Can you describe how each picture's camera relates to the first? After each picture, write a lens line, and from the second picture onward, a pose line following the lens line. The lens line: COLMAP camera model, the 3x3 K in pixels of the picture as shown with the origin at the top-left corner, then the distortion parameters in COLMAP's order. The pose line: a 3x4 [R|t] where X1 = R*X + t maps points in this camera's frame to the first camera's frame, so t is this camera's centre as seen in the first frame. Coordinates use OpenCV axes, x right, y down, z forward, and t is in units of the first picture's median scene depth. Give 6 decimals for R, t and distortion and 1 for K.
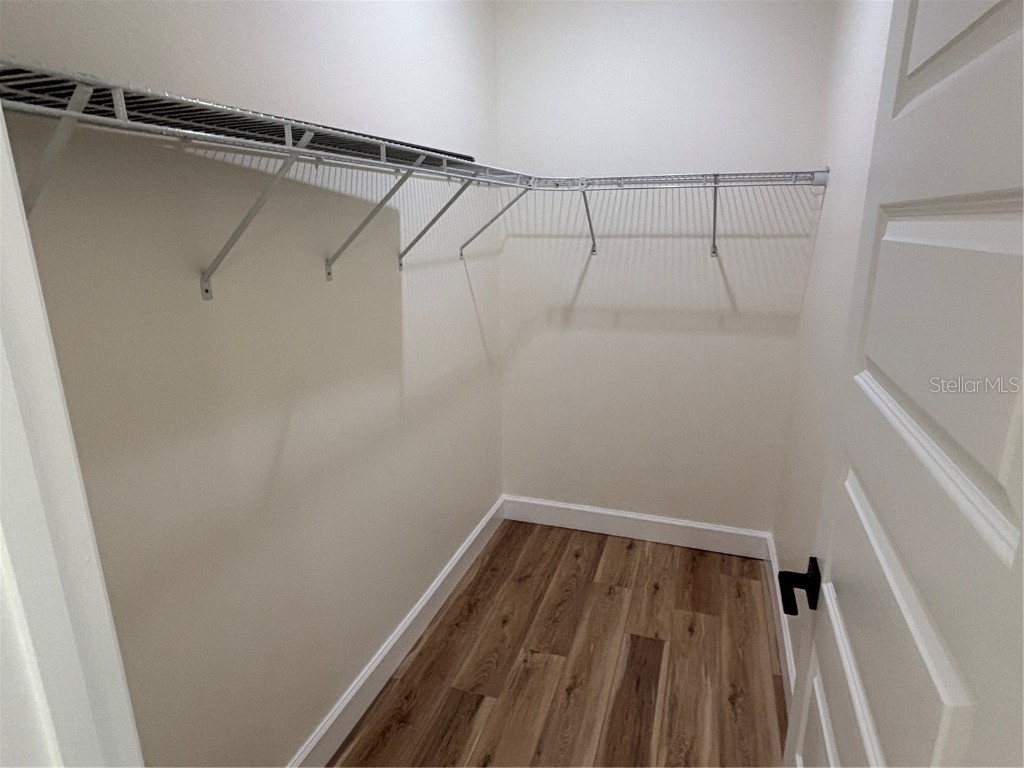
lens RADIAL K [[593.8, 0, 511.8], [0, 593.8, 385.7], [0, 0, 1]] dist [0.017647, -0.012861]
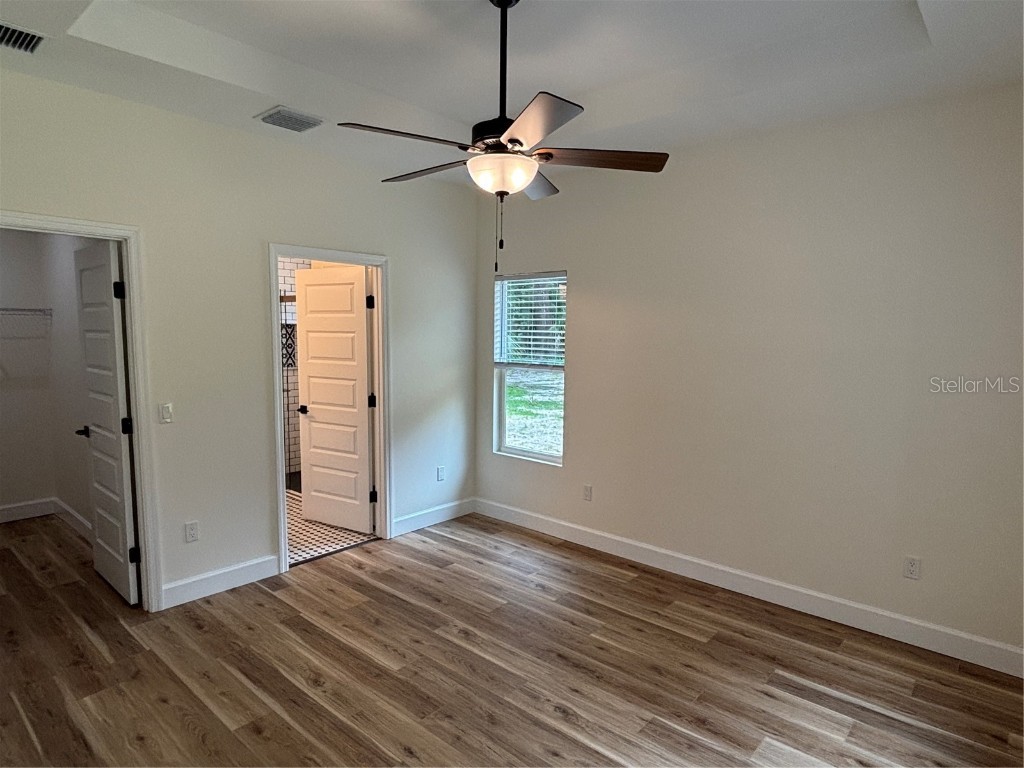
lens RADIAL K [[593.8, 0, 513.5], [0, 593.8, 385.8], [0, 0, 1]] dist [0.017647, -0.012861]
pose [[0.388354, -0.082223, 0.917835, -0.796450], [0.238126, 0.971137, -0.013758, 0.329365], [-0.890212, 0.223903, 0.396725, -1.244338]]
